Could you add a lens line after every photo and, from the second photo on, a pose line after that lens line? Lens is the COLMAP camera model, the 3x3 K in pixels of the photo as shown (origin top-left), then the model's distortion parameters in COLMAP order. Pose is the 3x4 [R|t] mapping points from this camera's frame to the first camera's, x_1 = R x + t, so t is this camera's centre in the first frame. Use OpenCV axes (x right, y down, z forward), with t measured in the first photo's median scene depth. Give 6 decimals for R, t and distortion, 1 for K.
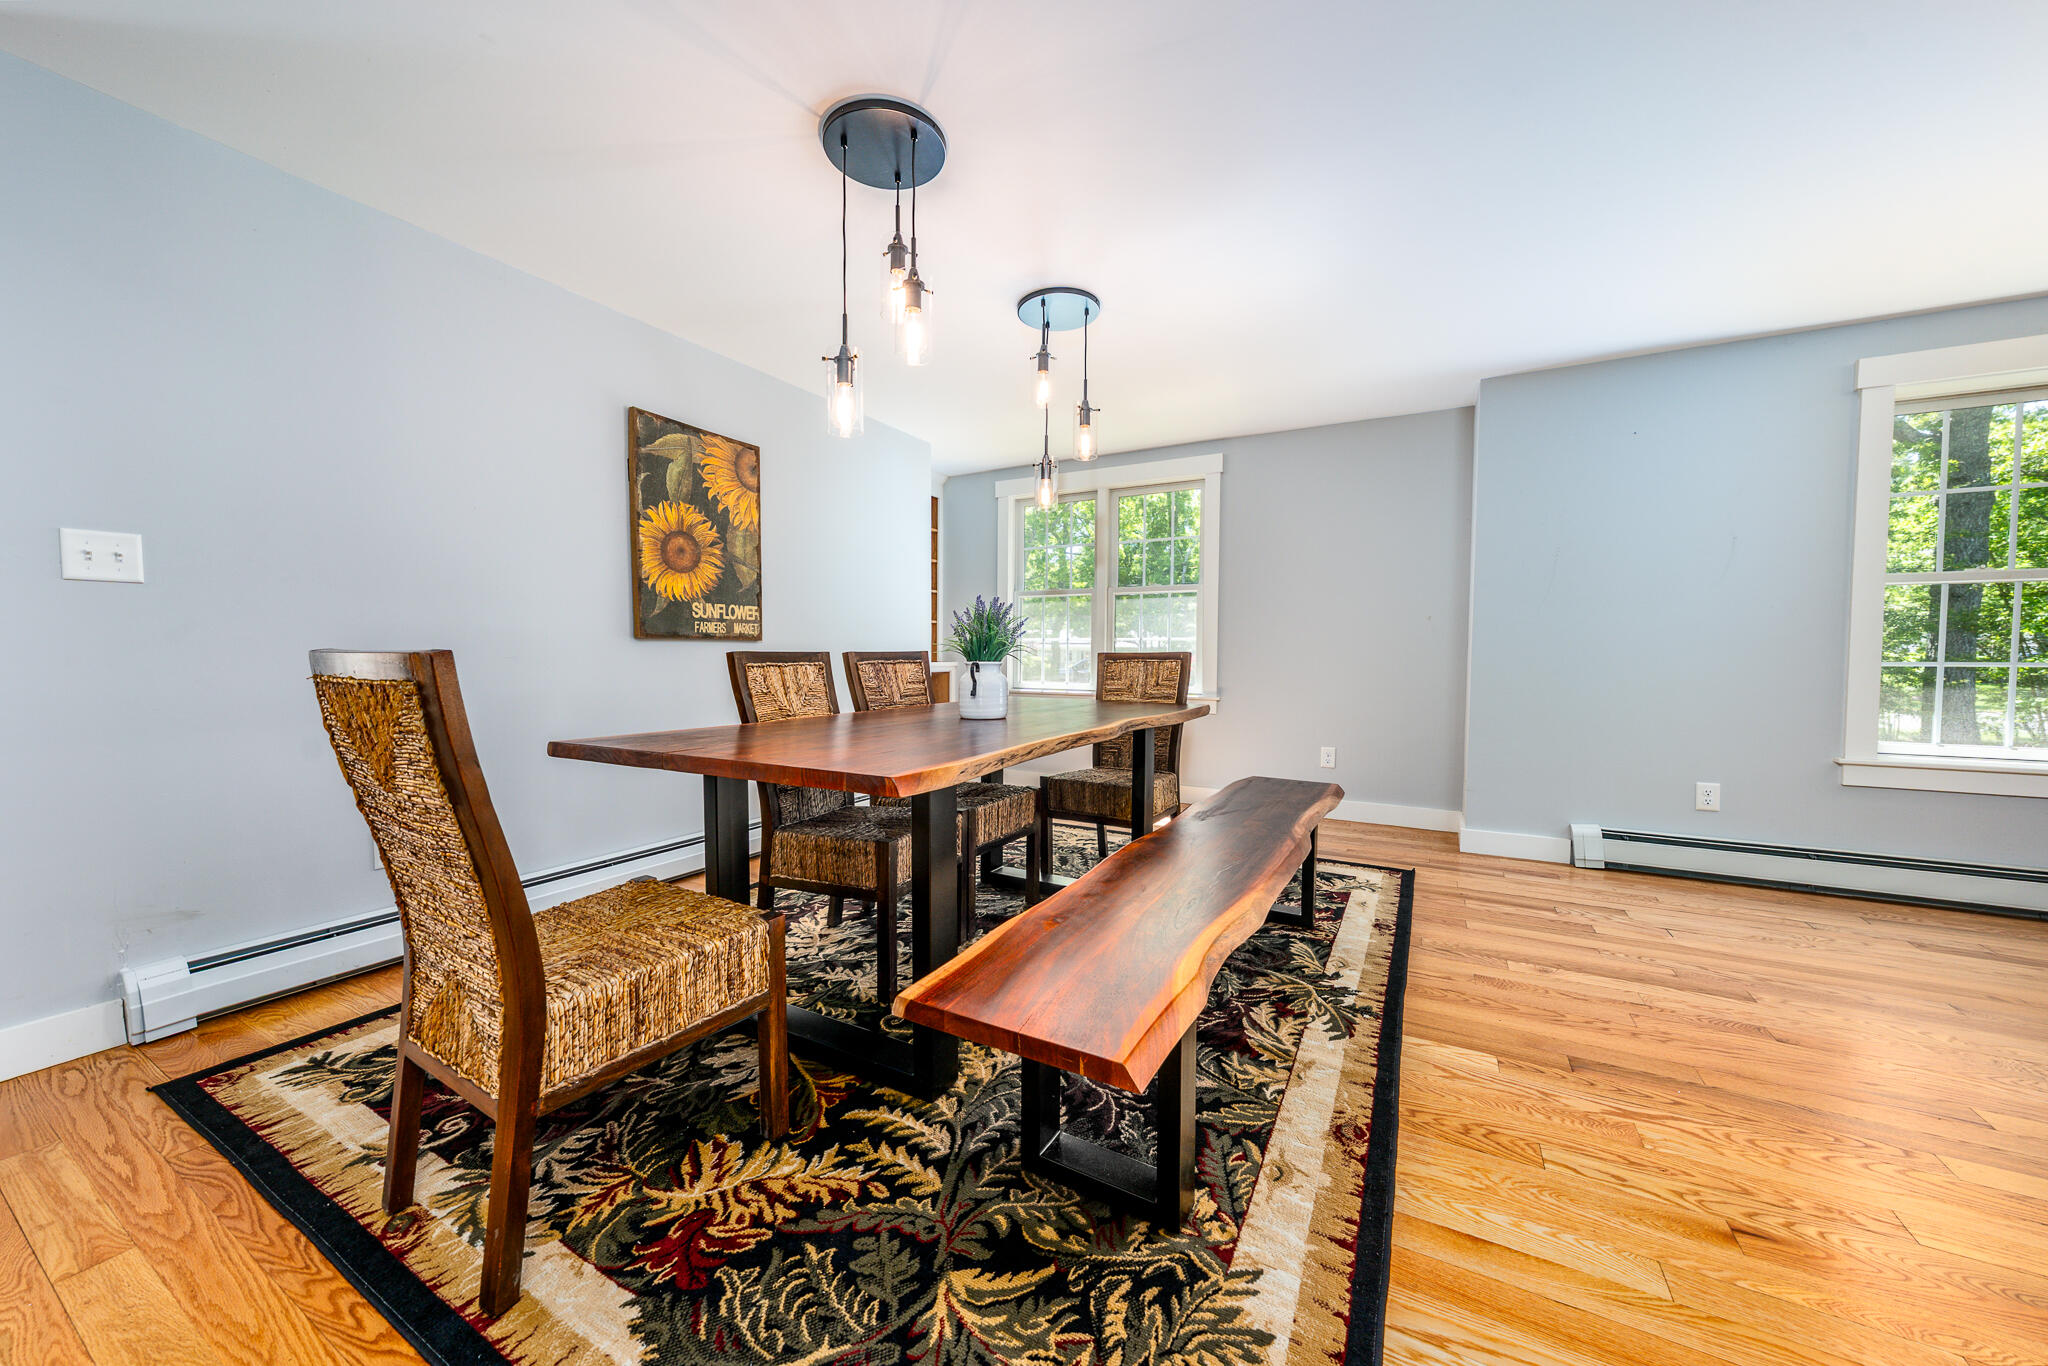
lens RADIAL K [[707.8, 0, 1063.1], [0, 707.8, 680.3], [0, 0, 1]] dist [-0.001205, -0.000195]
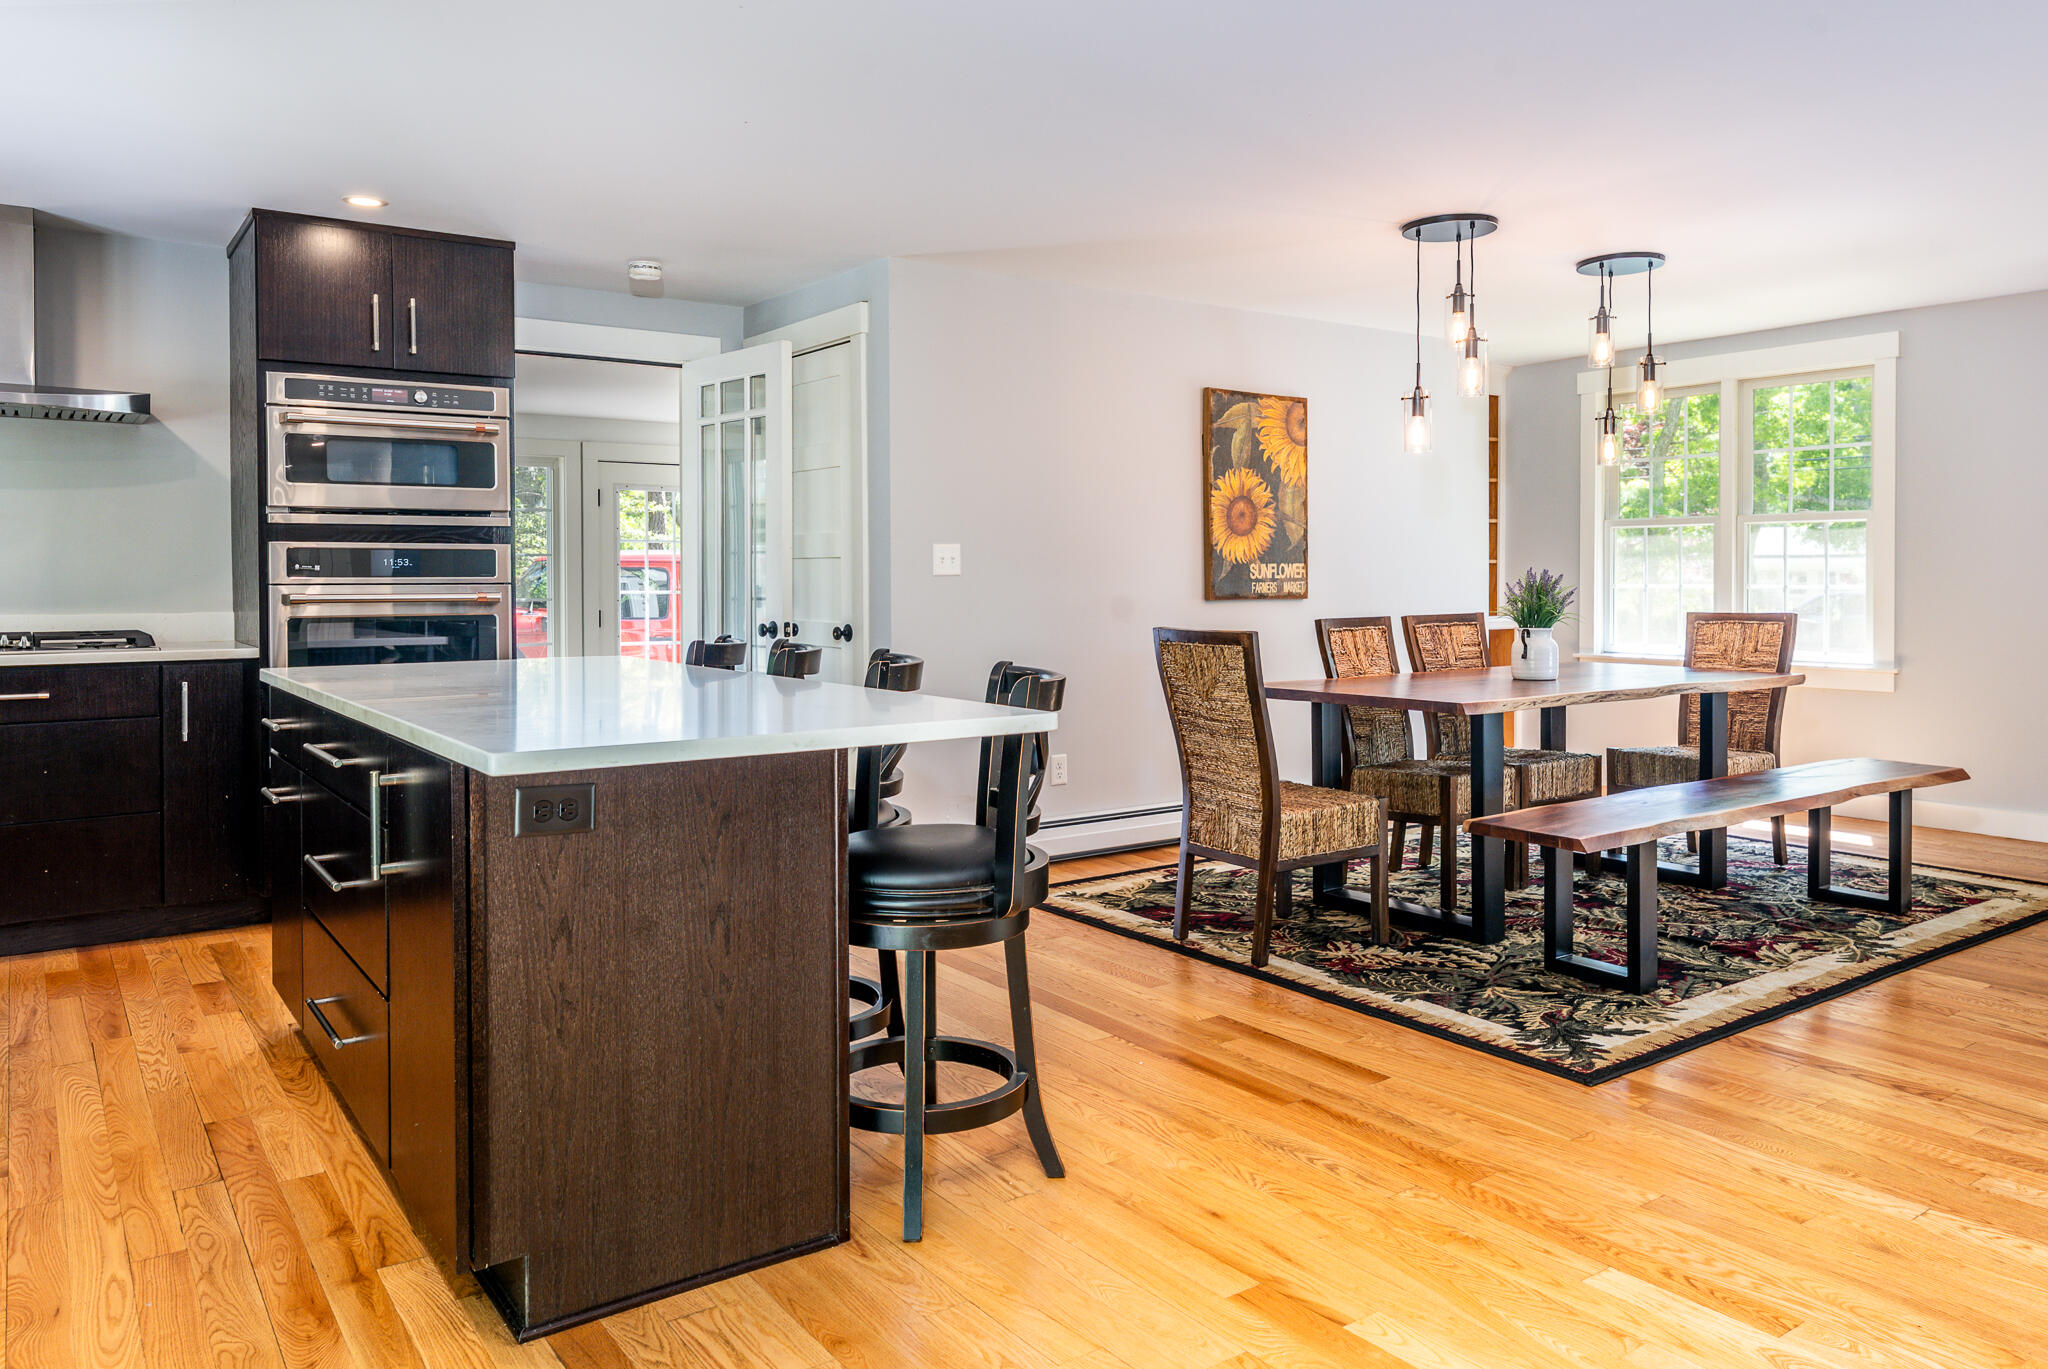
lens RADIAL K [[1537.9, 0, 1087.1], [0, 1537.9, 594.0], [0, 0, 1]] dist [0.004142, -0.002286]
pose [[0.903455, -0.002523, -0.428676, 0.288944], [-0.007732, 0.999724, -0.022178, -0.020827], [0.428614, 0.023352, 0.903186, -1.482725]]
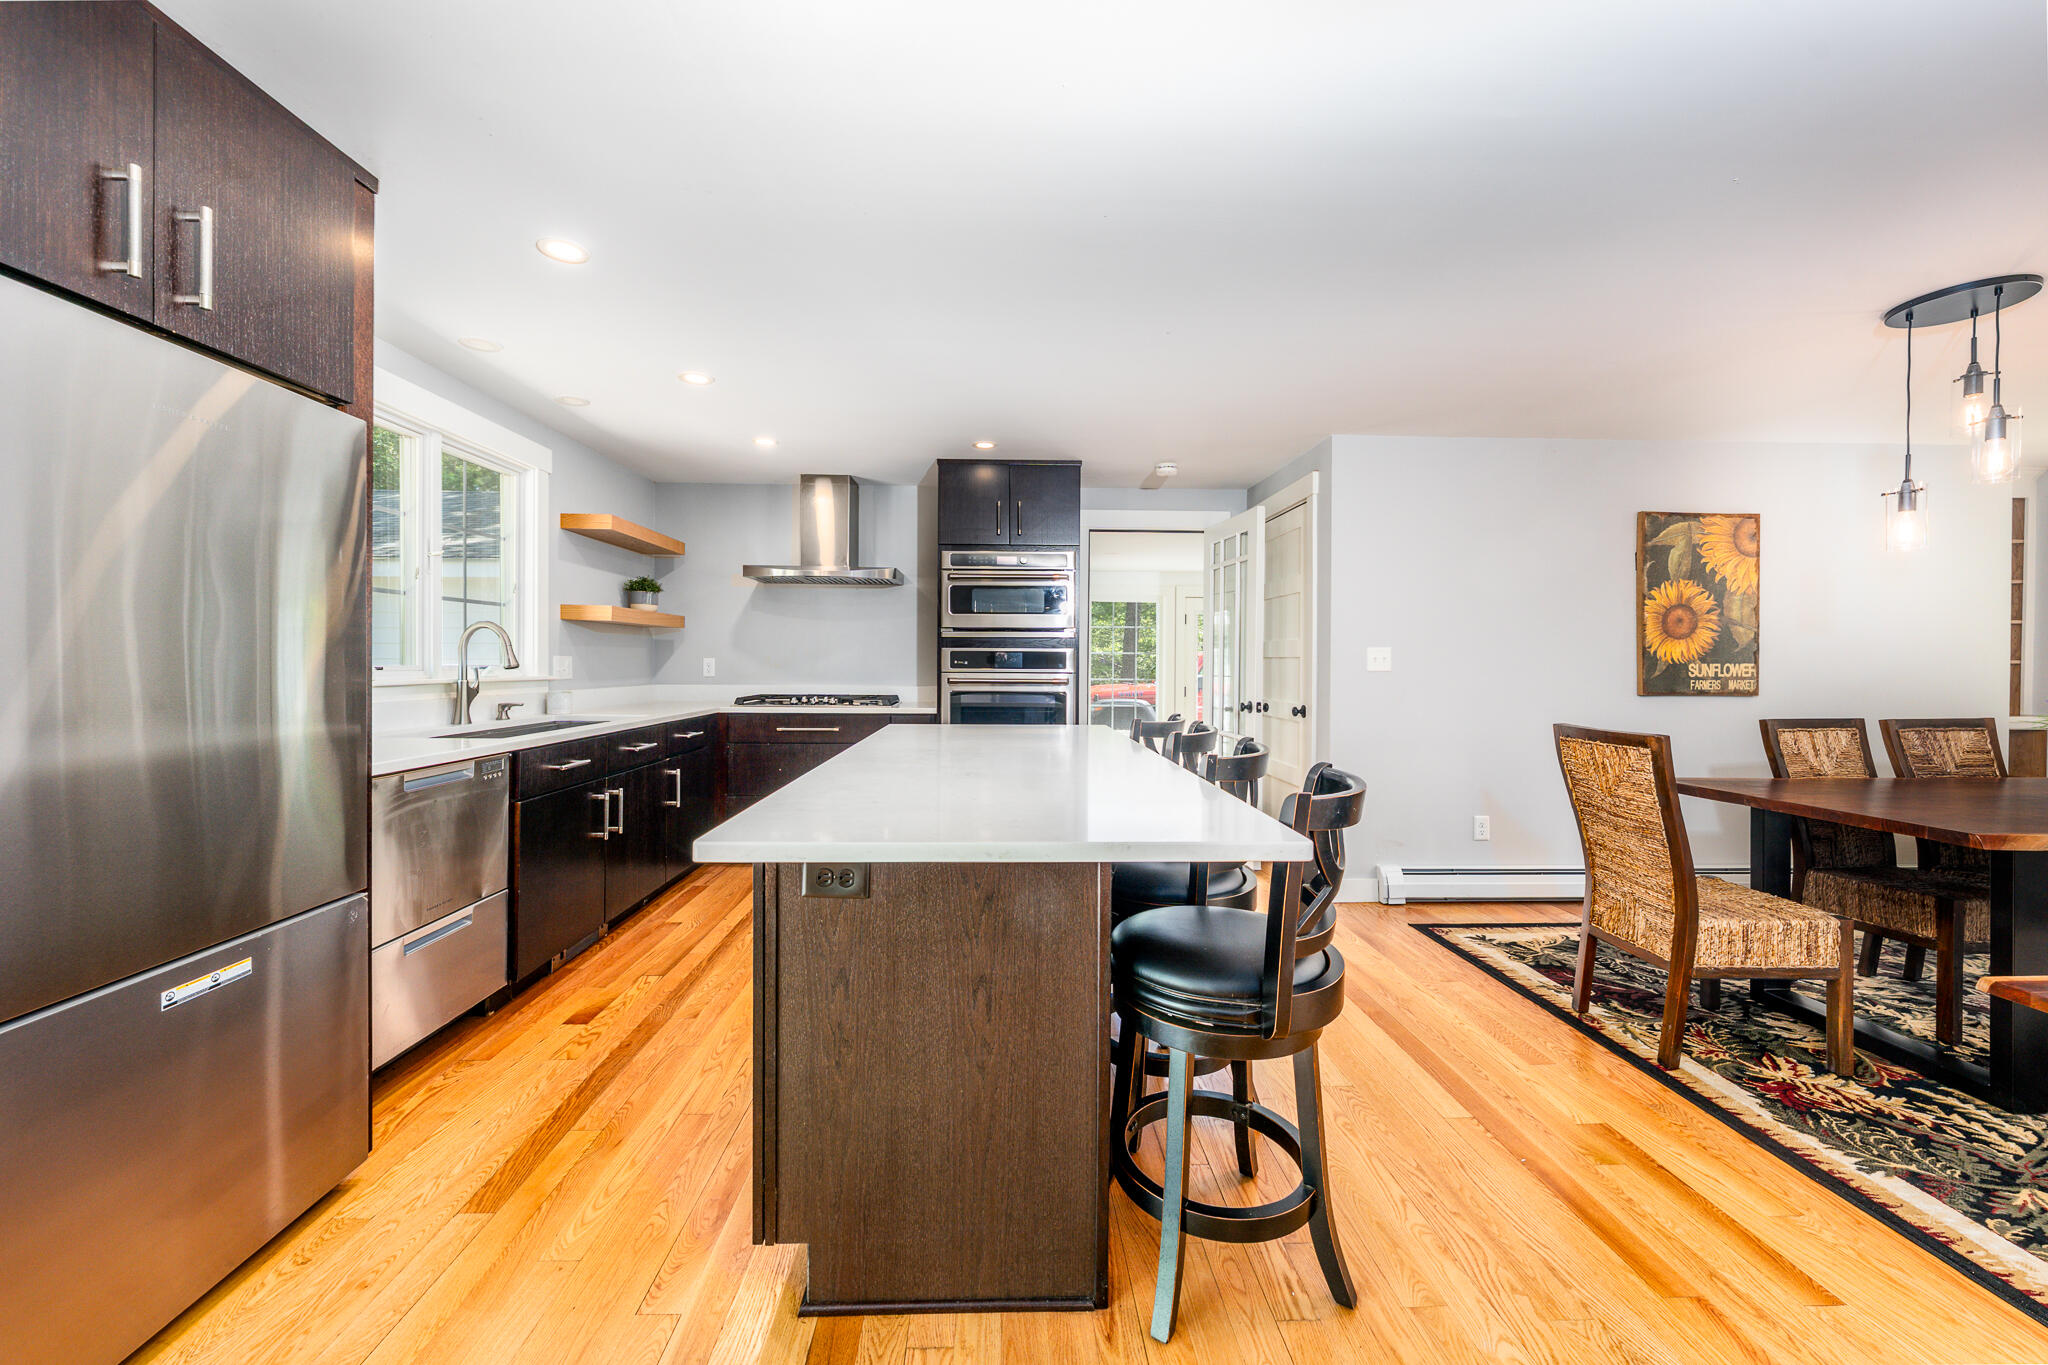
lens RADIAL K [[819.2, 0, 986.5], [0, 819.2, 666.6], [0, 0, 1]] dist [-0.004251, 0.001081]
pose [[0.473986, 0.003082, -0.880527, 0.145997], [-0.034308, 0.999299, -0.014970, -0.061897], [0.879864, 0.037305, 0.473759, -0.864543]]
